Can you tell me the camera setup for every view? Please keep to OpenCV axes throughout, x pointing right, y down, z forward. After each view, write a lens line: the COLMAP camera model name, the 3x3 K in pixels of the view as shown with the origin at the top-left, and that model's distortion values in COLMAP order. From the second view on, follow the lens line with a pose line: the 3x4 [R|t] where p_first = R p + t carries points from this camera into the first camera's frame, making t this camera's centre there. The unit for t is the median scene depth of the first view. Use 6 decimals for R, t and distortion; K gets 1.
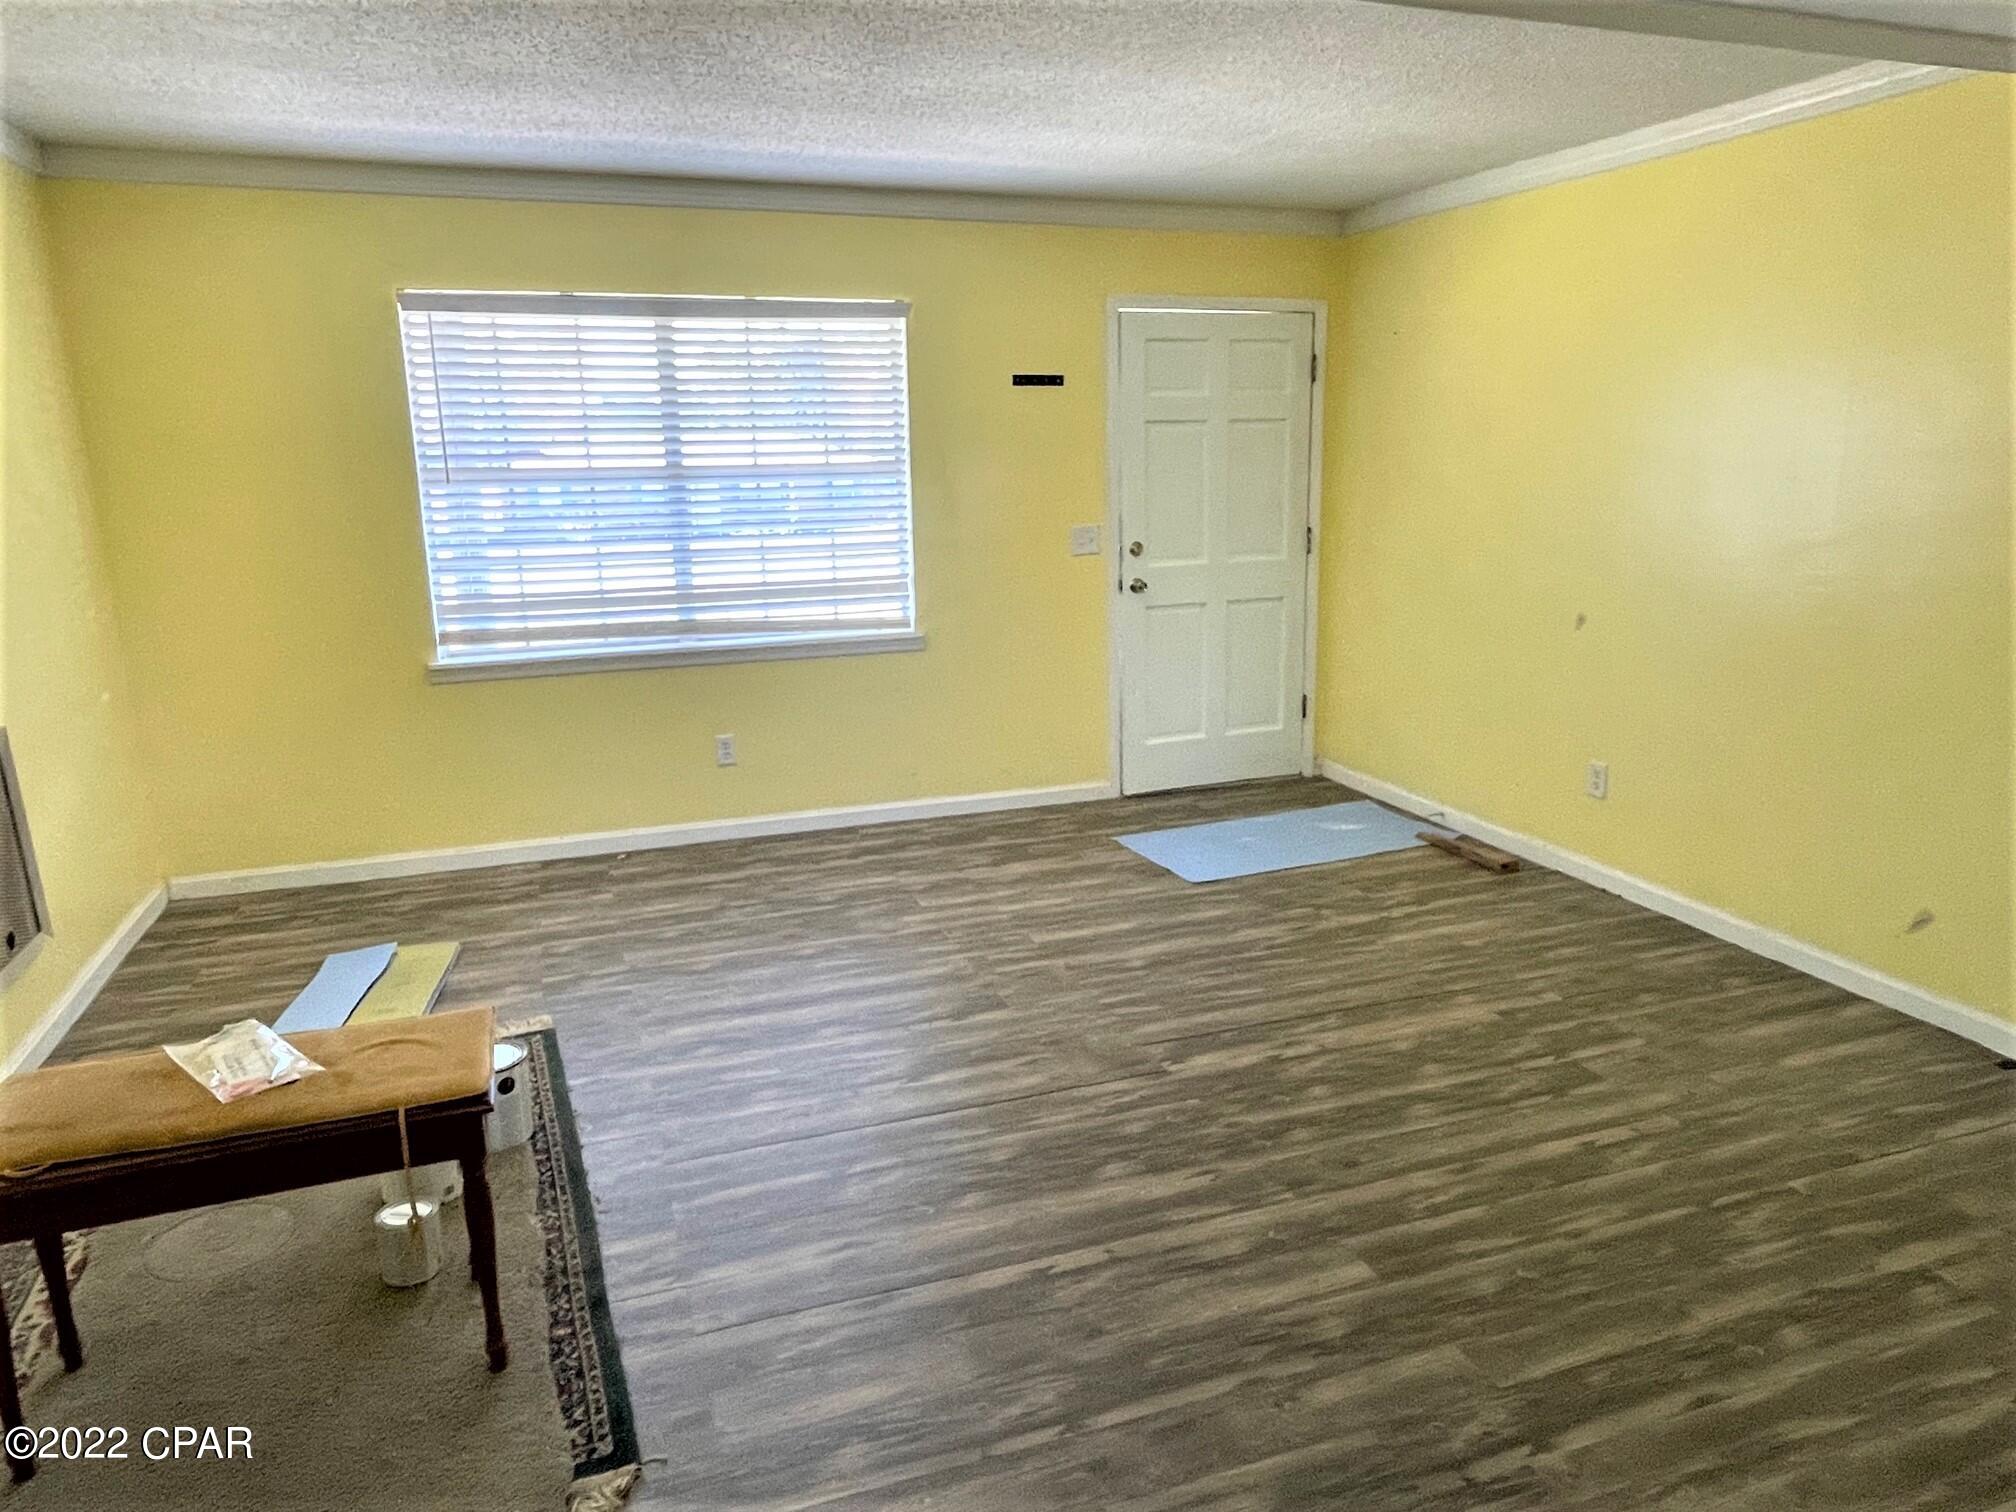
lens RADIAL K [[1310.5, 0, 1008.0], [0, 1310.5, 756.0], [0, 0, 1]] dist [-0.002064, -0.002344]
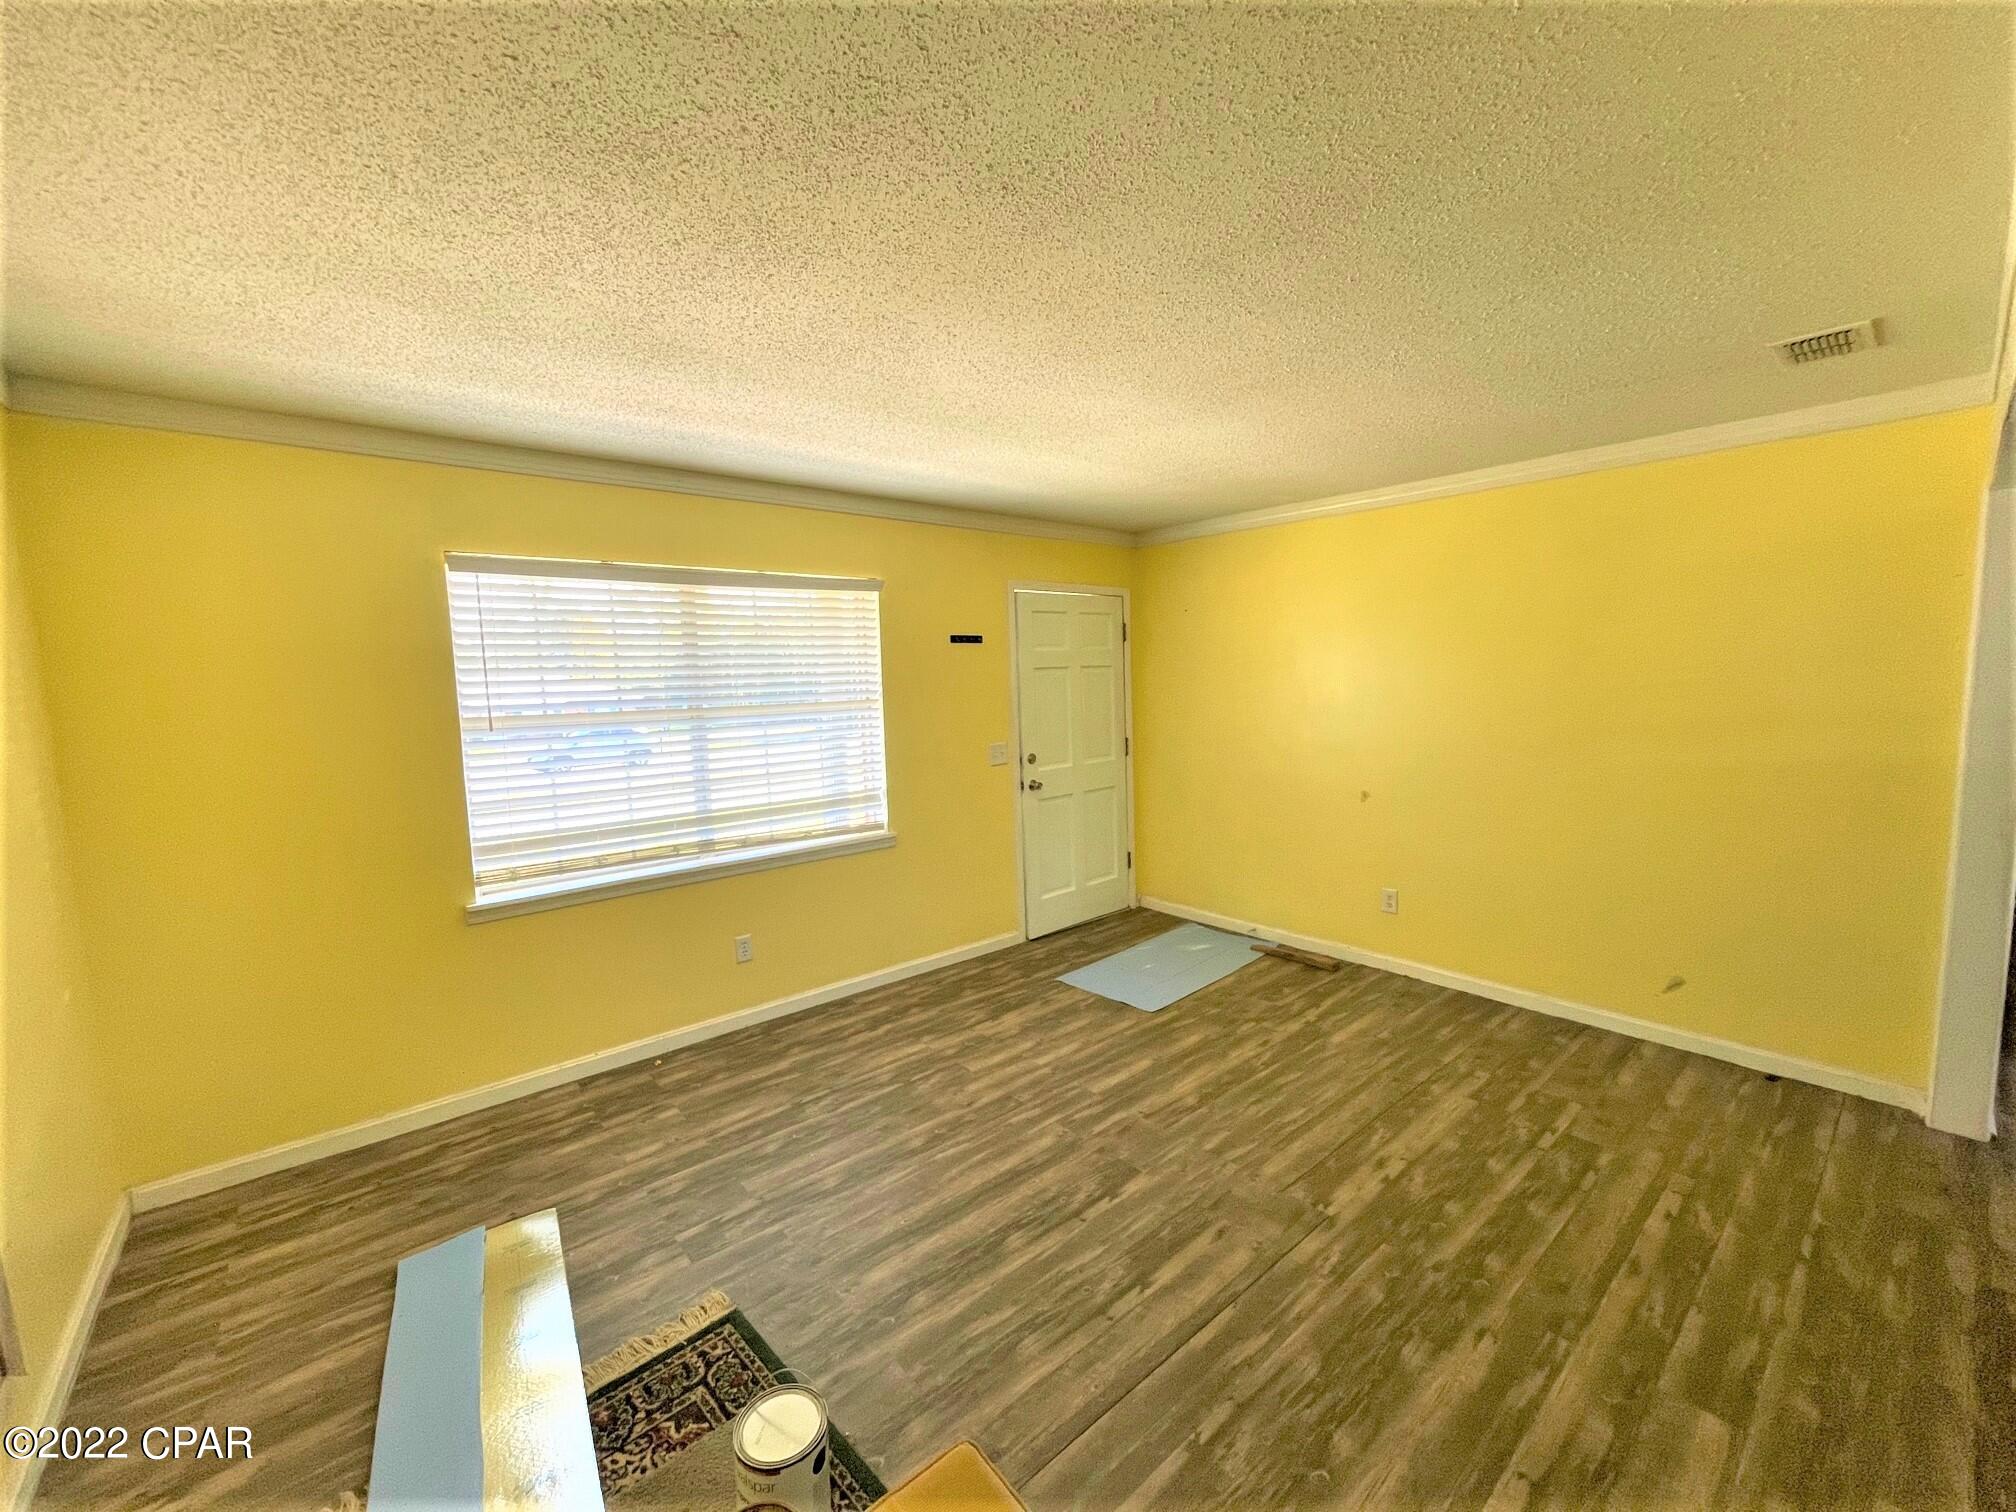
lens RADIAL K [[811.5, 0, 1005.4], [0, 811.5, 754.6], [0, 0, 1]] dist [-0.003151, -0.000527]
pose [[0.936574, -0.044054, 0.347690, -0.273831], [0.091672, 0.988323, -0.121711, -0.074634], [-0.338268, 0.145865, 0.929676, 0.264607]]
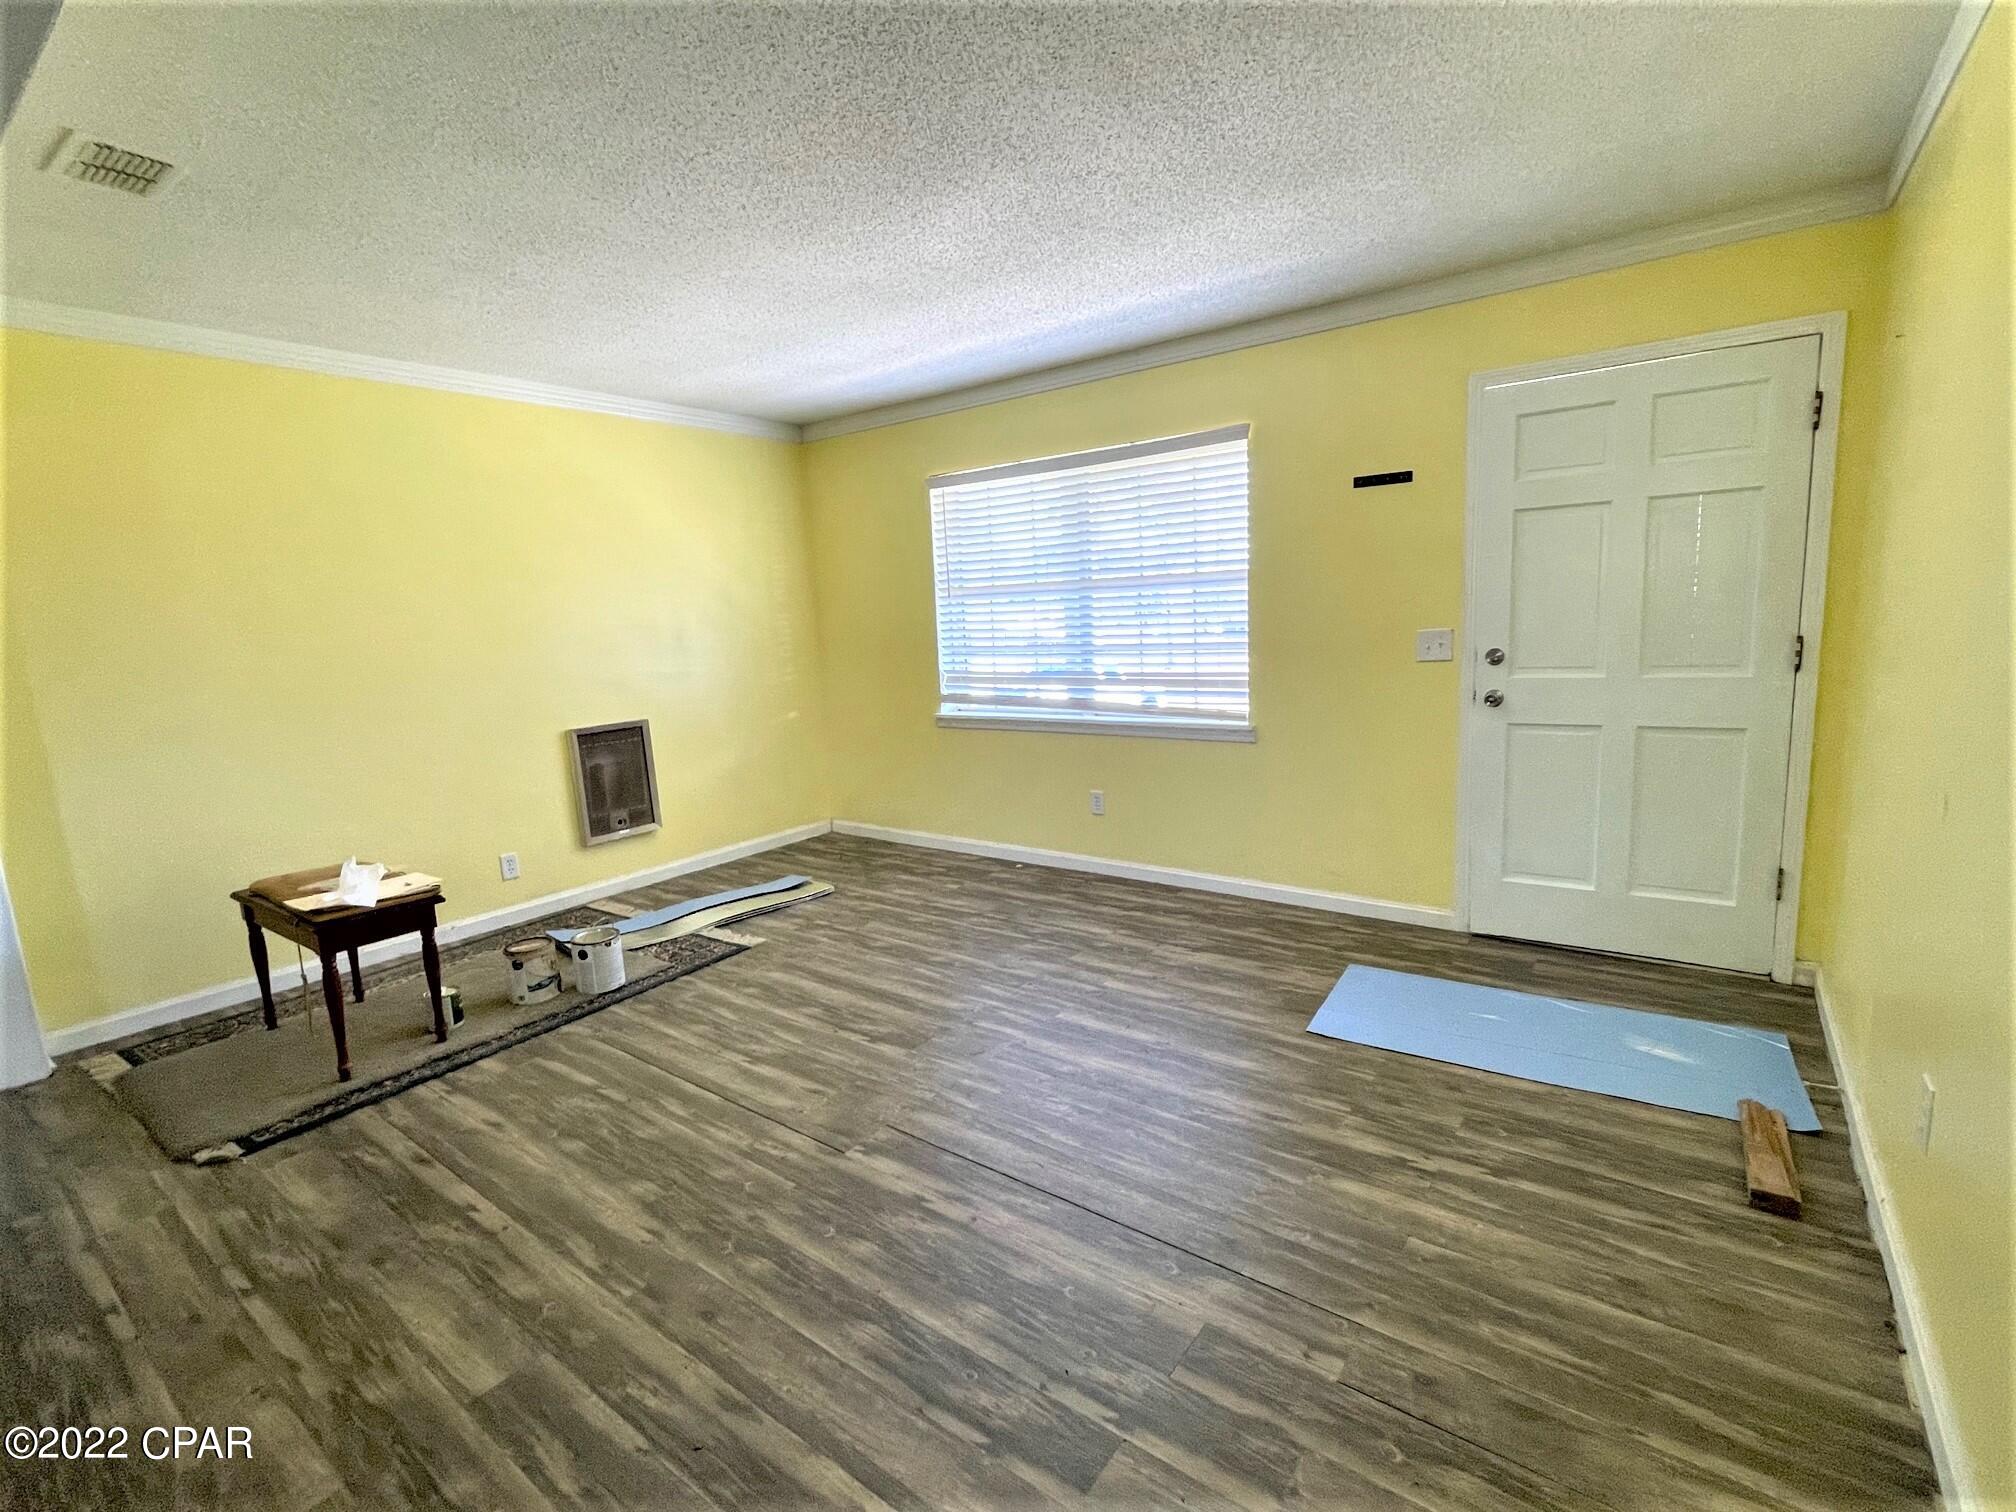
lens RADIAL K [[922.5, 0, 1004.8], [0, 922.5, 753.5], [0, 0, 1]] dist [0.002258, -0.002828]
pose [[0.548224, 0.116792, -0.828137, 0.535064], [-0.156806, 0.986995, 0.035391, -0.078772], [0.821500, 0.110455, 0.559408, 0.480167]]
